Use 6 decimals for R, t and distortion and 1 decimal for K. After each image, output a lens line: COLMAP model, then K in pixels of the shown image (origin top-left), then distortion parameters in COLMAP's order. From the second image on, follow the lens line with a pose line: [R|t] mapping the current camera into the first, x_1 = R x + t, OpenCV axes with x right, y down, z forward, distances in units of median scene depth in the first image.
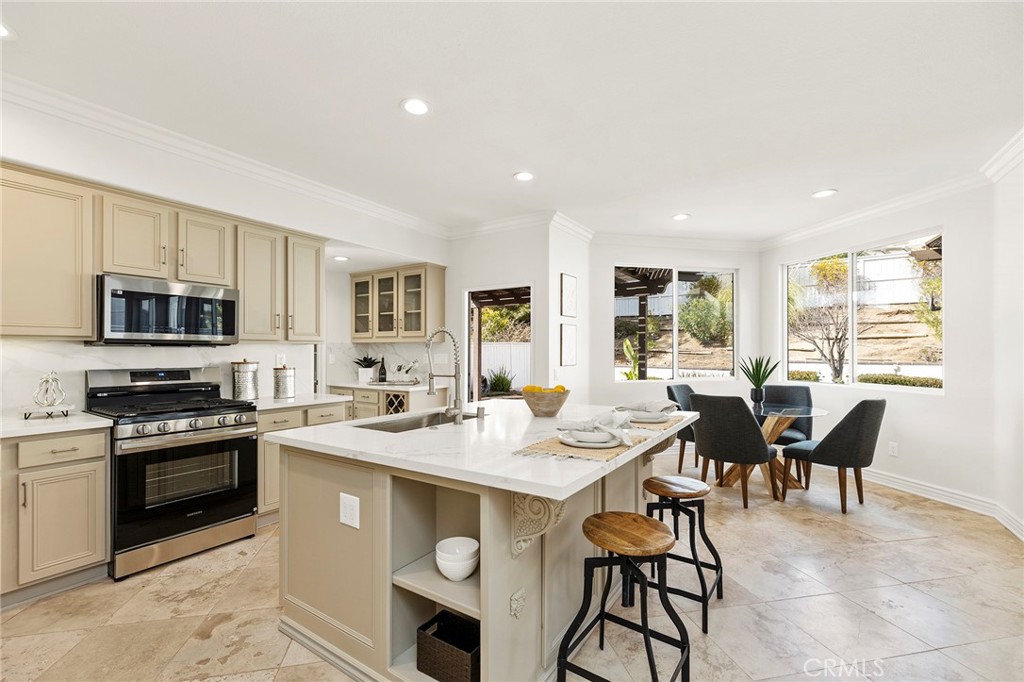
lens RADIAL K [[437.4, 0, 501.4], [0, 437.4, 353.5], [0, 0, 1]] dist [0.005281, 0.000117]
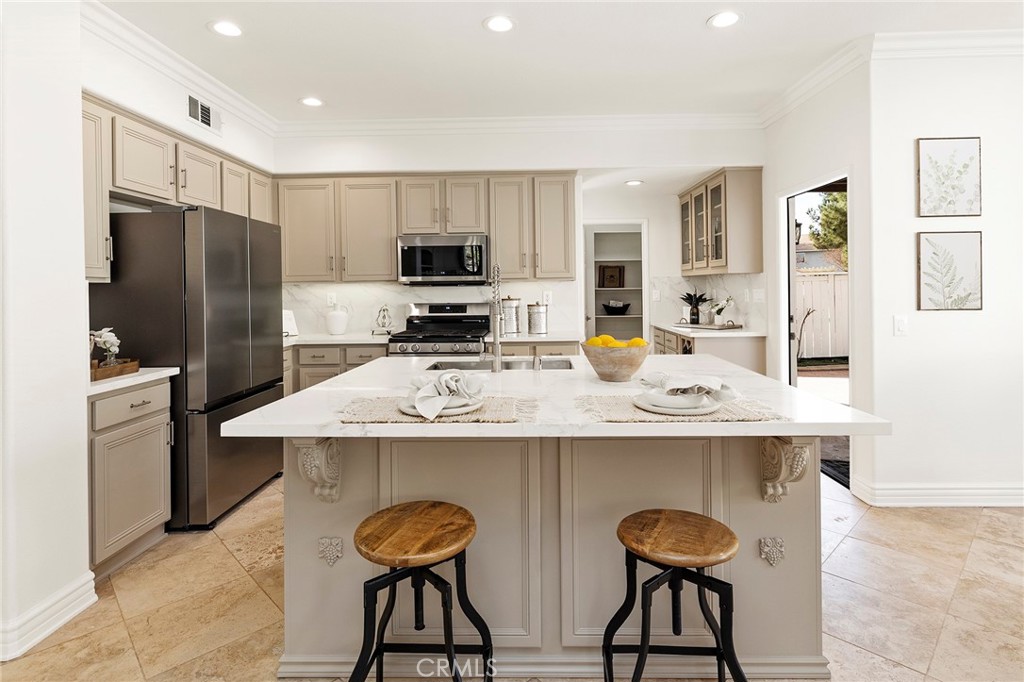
lens RADIAL K [[513.9, 0, 514.5], [0, 513.9, 292.7], [0, 0, 1]] dist [0.001874, -0.000639]
pose [[0.543578, -0.000865, -0.839358, 0.384013], [0.010644, 0.999926, 0.005862, -0.002323], [0.839291, -0.012121, 0.543547, 0.226446]]
